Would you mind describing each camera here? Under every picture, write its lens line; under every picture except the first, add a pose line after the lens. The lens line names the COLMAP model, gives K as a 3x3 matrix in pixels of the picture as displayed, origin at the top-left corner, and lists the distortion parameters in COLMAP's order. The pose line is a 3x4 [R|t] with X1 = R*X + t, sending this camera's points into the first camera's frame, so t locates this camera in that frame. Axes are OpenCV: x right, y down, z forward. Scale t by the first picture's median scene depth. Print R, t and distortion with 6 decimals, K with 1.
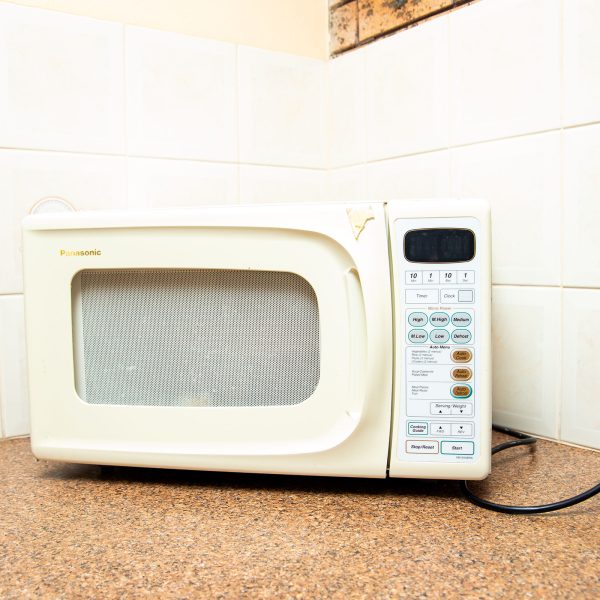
lens RADIAL K [[745.3, 0, 300.0], [0, 745.3, 300.0], [0, 0, 1]] dist [-0.086797, 0.067410]
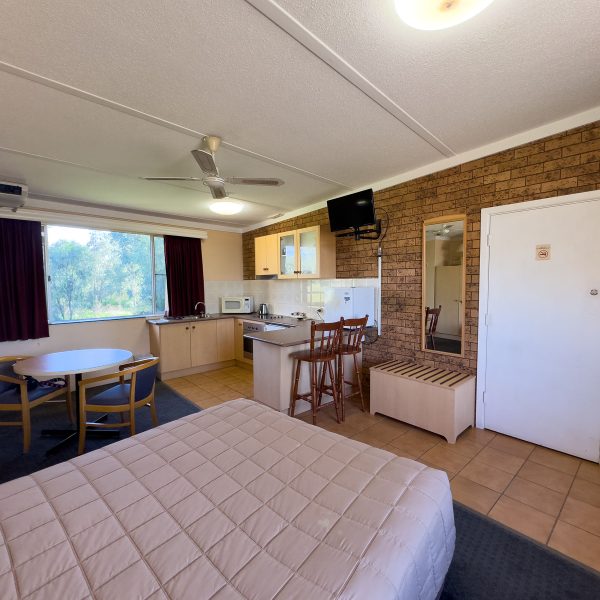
lens RADIAL K [[311.8, 0, 301.7], [0, 311.8, 301.6], [0, 0, 1]] dist [-0.019961, -0.001295]
pose [[0.986977, -0.004254, 0.160804, 0.279374], [0.005257, 0.999969, -0.005813, 0.022746], [-0.160774, 0.006582, 0.986969, -6.607023]]
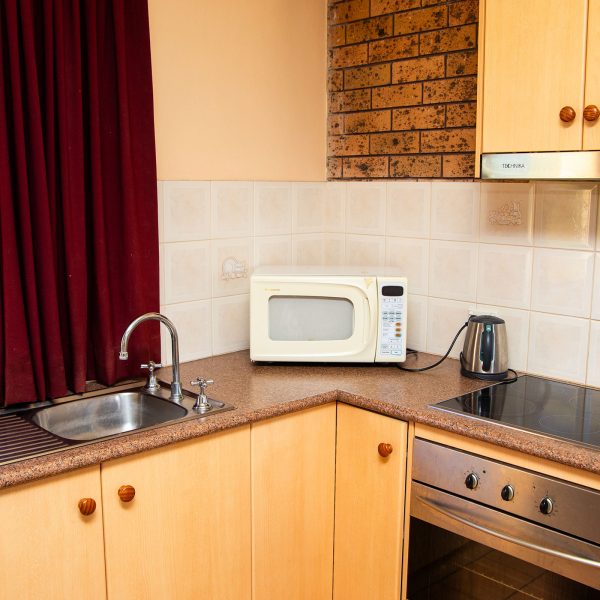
lens RADIAL K [[745.3, 0, 300.0], [0, 745.3, 300.0], [0, 0, 1]] dist [-0.086797, 0.067410]
pose [[0.984546, -0.005010, 0.175057, -0.777778], [-0.009682, 0.996505, 0.082972, -0.297726], [-0.174861, -0.083384, 0.981056, -2.121080]]
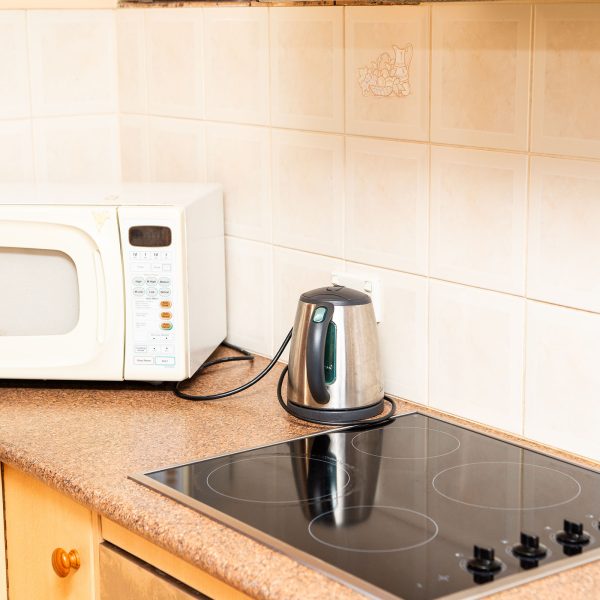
lens RADIAL K [[1437.9, 0, 300.0], [0, 1437.9, 300.0], [0, 0, 1]] dist [0.062434, 0.323587]
pose [[0.997520, -0.009440, 0.069741, 0.288345], [0.000107, 0.991165, 0.132633, -0.343643], [-0.070377, -0.132296, 0.988709, -2.081498]]
